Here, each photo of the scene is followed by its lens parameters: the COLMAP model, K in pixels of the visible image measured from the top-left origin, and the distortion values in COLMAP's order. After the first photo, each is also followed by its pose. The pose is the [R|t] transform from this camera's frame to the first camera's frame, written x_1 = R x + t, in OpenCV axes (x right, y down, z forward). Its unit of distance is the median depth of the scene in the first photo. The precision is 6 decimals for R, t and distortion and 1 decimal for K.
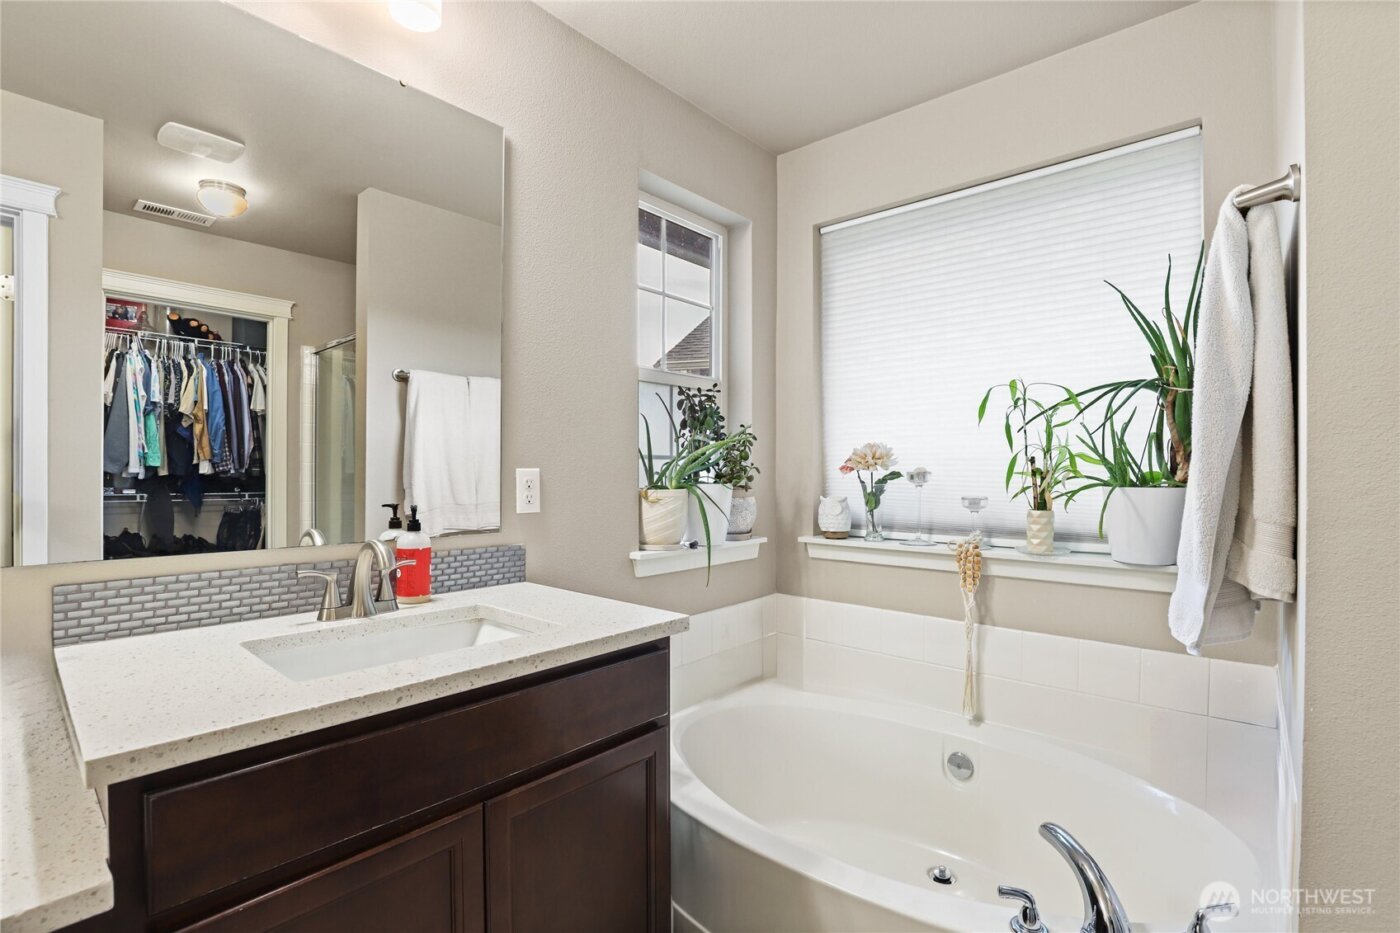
lens RADIAL K [[639.6, 0, 697.7], [0, 639.6, 474.2], [0, 0, 1]] dist [-0.025782, -0.000251]
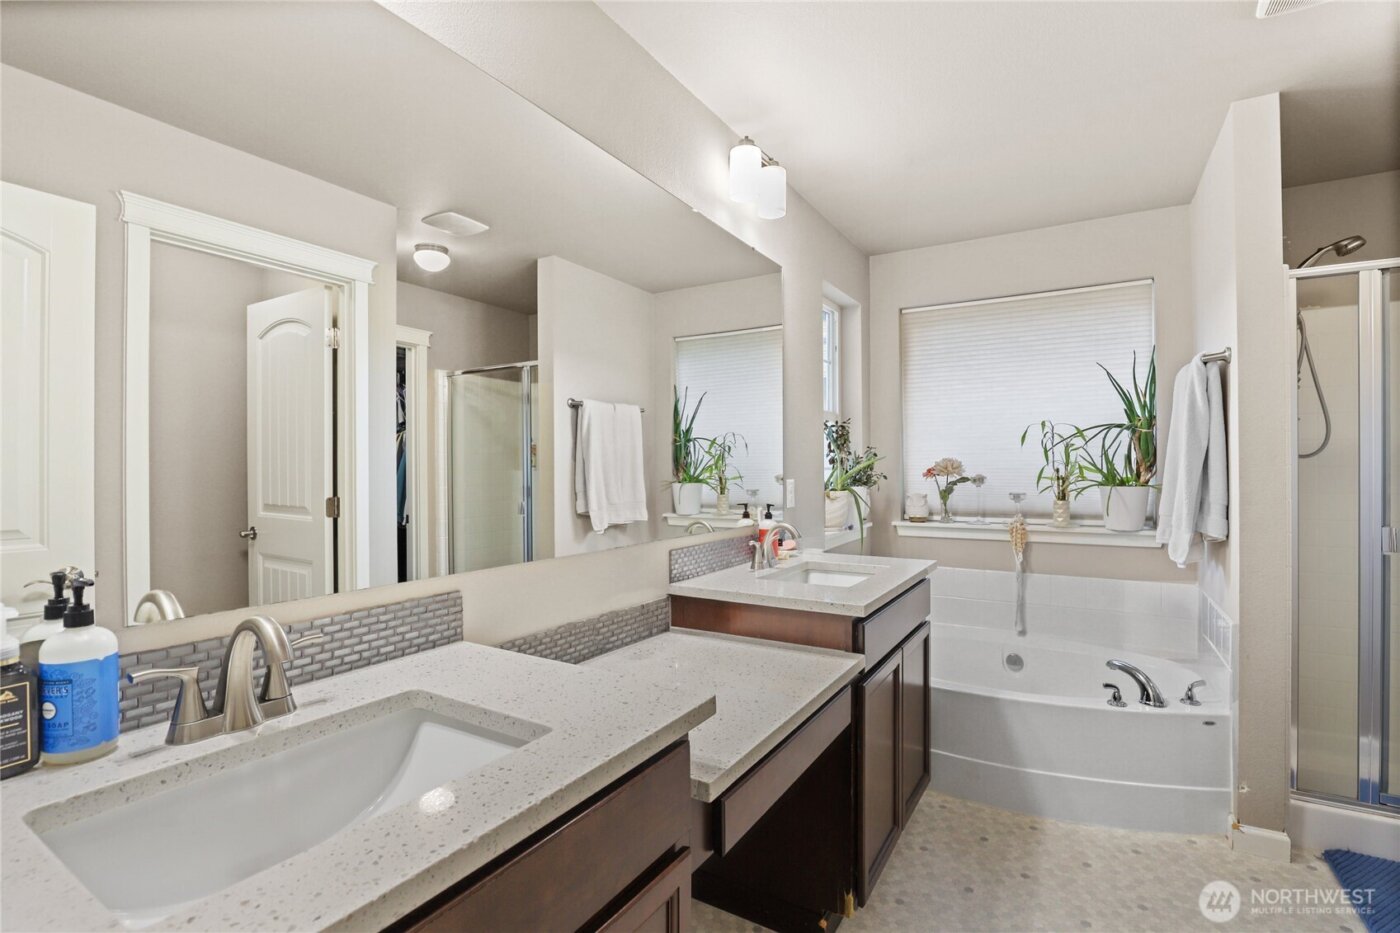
lens RADIAL K [[639.6, 0, 703.7], [0, 639.6, 465.3], [0, 0, 1]] dist [-0.025782, -0.000251]
pose [[0.985240, -0.005728, 0.171081, -0.654517], [0.007086, 0.999948, -0.007331, -0.029236], [-0.171030, 0.008435, 0.985230, -0.460377]]
